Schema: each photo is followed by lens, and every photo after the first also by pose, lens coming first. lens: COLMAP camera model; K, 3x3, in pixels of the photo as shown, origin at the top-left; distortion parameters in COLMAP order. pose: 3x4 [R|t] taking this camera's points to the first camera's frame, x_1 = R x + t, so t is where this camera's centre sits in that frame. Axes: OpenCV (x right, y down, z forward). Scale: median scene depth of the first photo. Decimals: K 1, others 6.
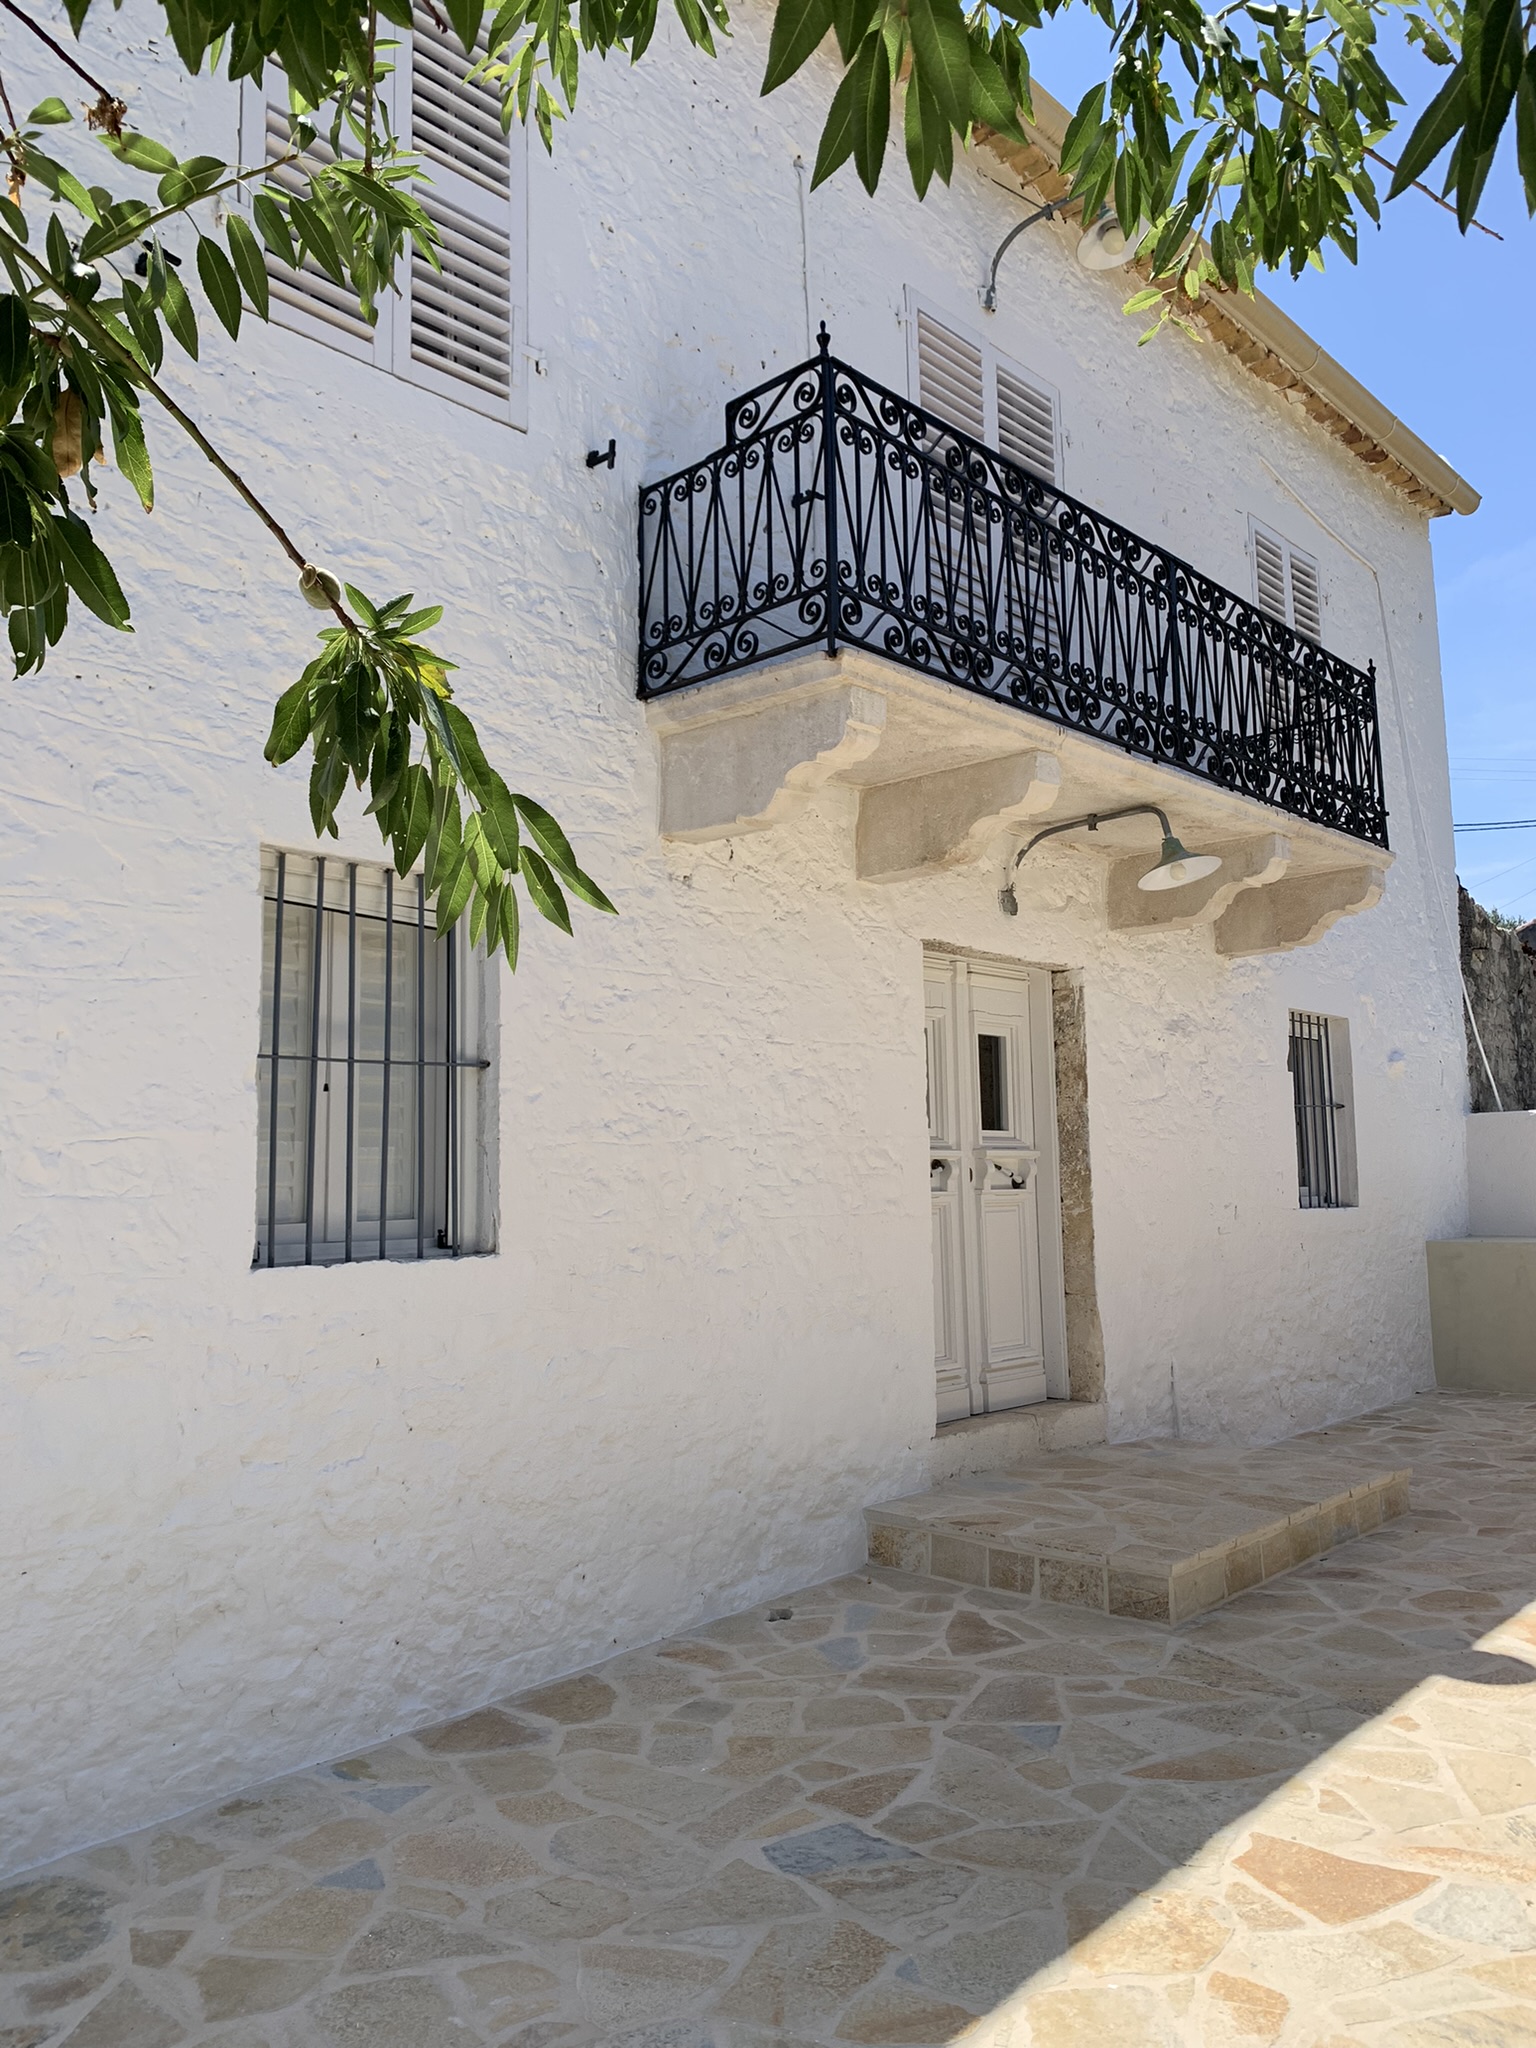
lens RADIAL K [[1563.4, 0, 775.2], [0, 1563.4, 1017.4], [0, 0, 1]] dist [0.031788, -0.034843]
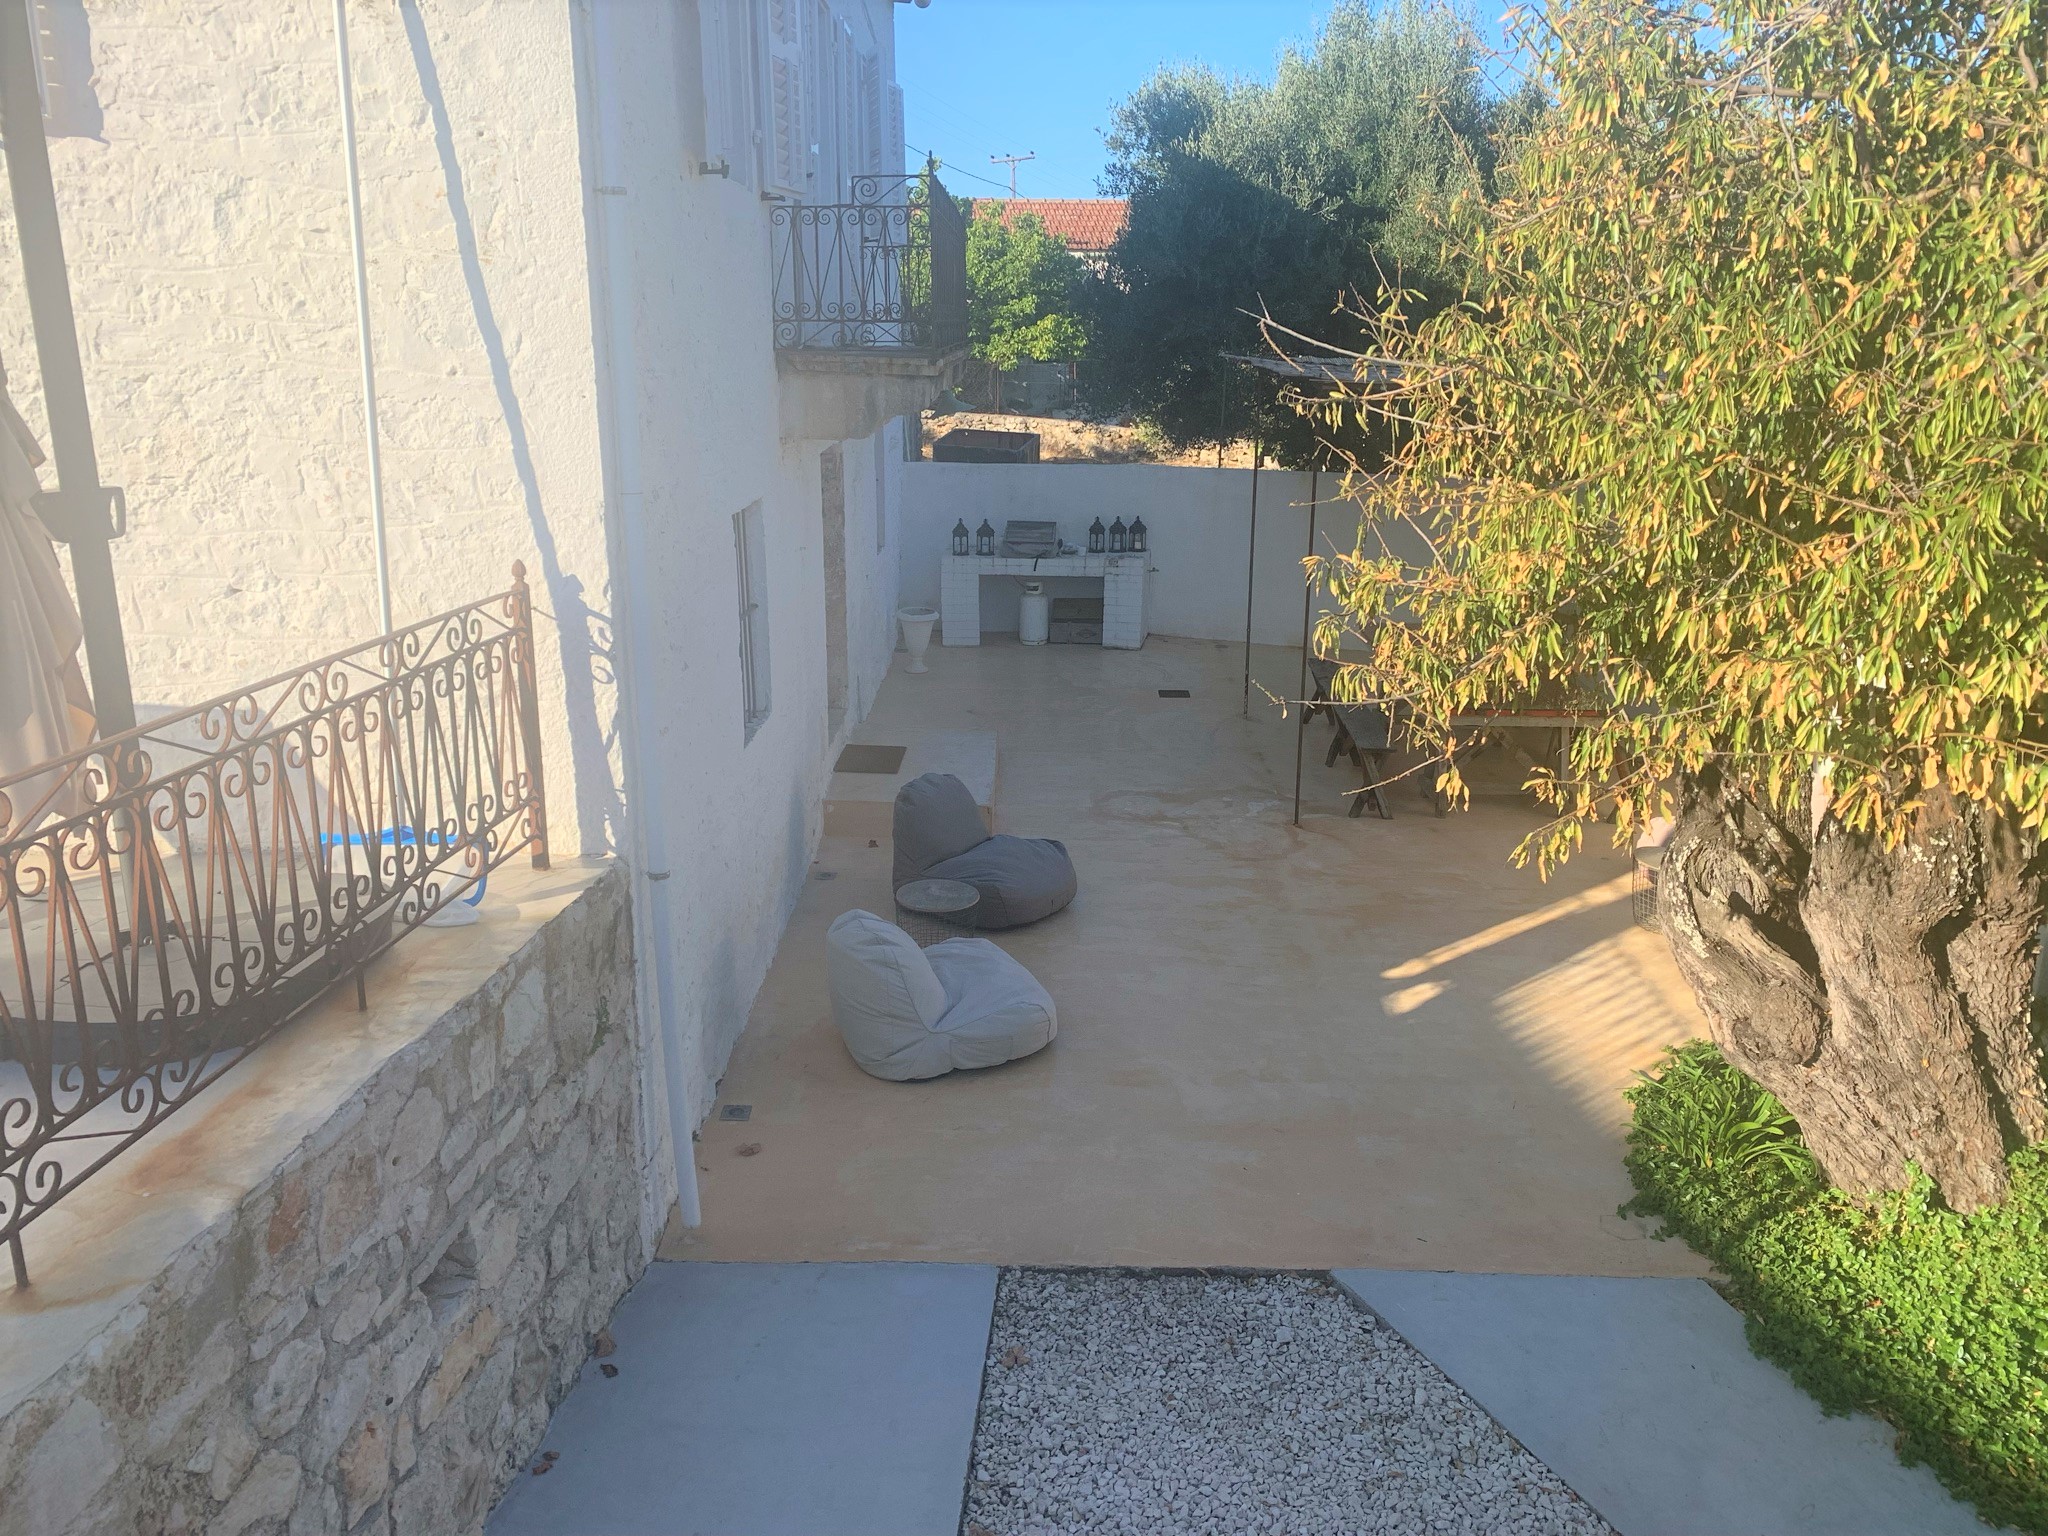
lens RADIAL K [[1563.4, 0, 1014.6], [0, 1563.4, 765.9], [0, 0, 1]] dist [0.031788, -0.034843]
pose [[0.756004, -0.156782, 0.635514, -0.883714], [-0.086413, 0.938489, 0.334323, -0.327571], [-0.648838, -0.307666, 0.695953, -0.350929]]
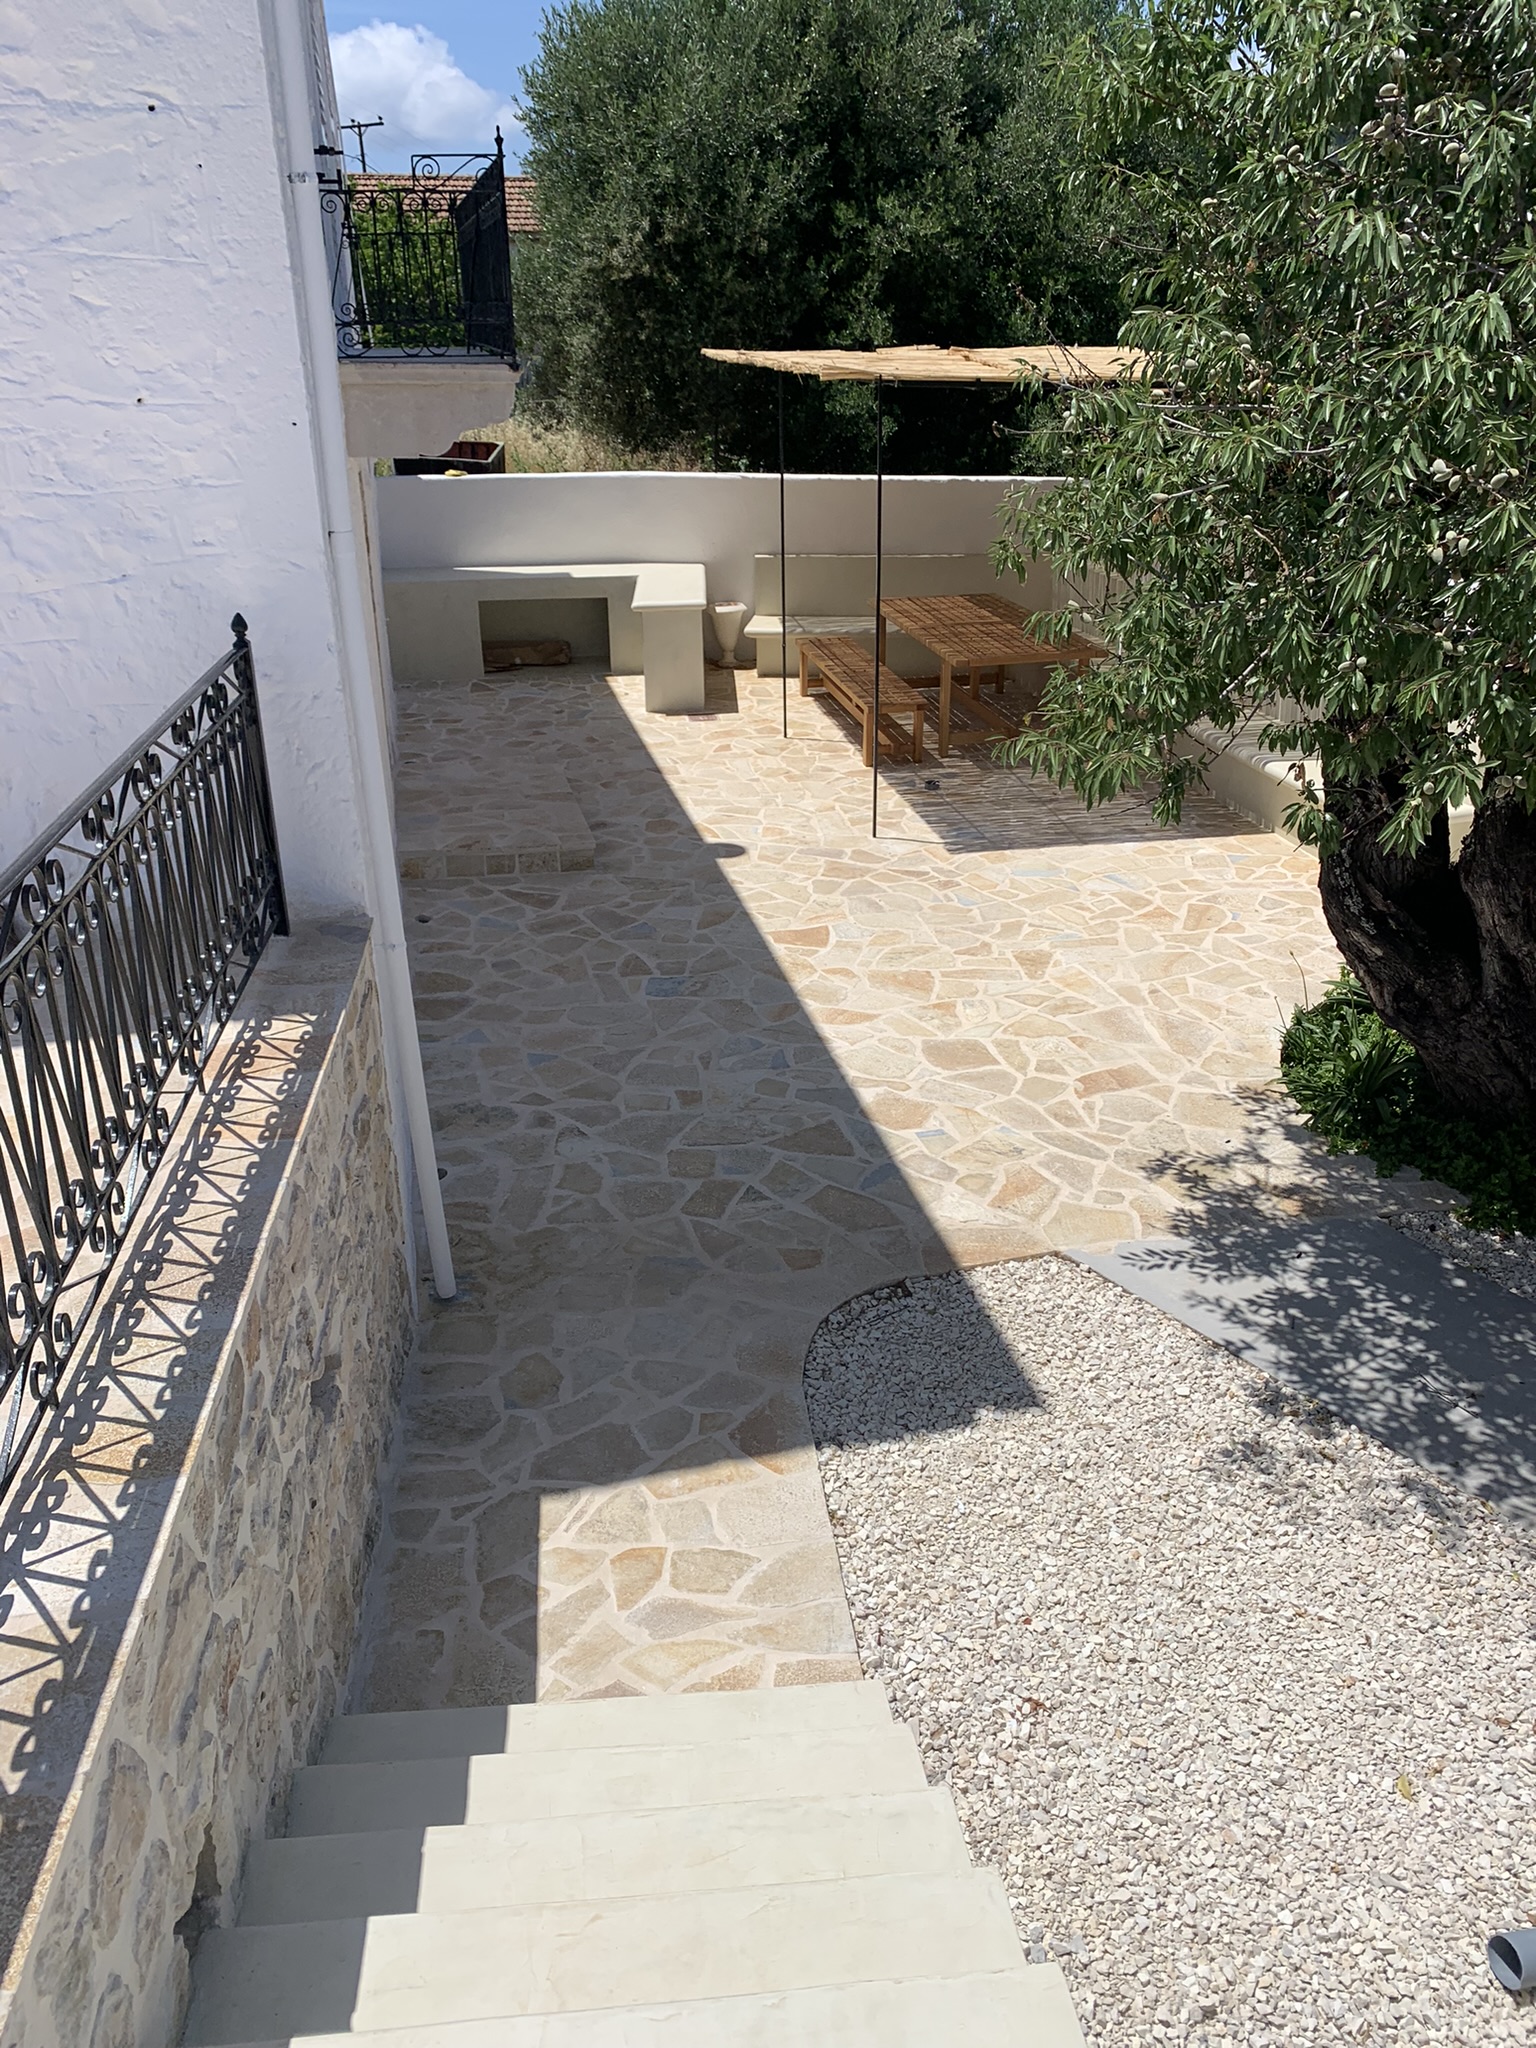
lens RADIAL K [[1563.4, 0, 759.8], [0, 1563.4, 1003.4], [0, 0, 1]] dist [0.031788, -0.034843]
pose [[0.584461, -0.310743, 0.749563, -1.017682], [-0.092713, 0.892141, 0.442142, -0.318052], [-0.806108, -0.327908, 0.492612, -0.191757]]
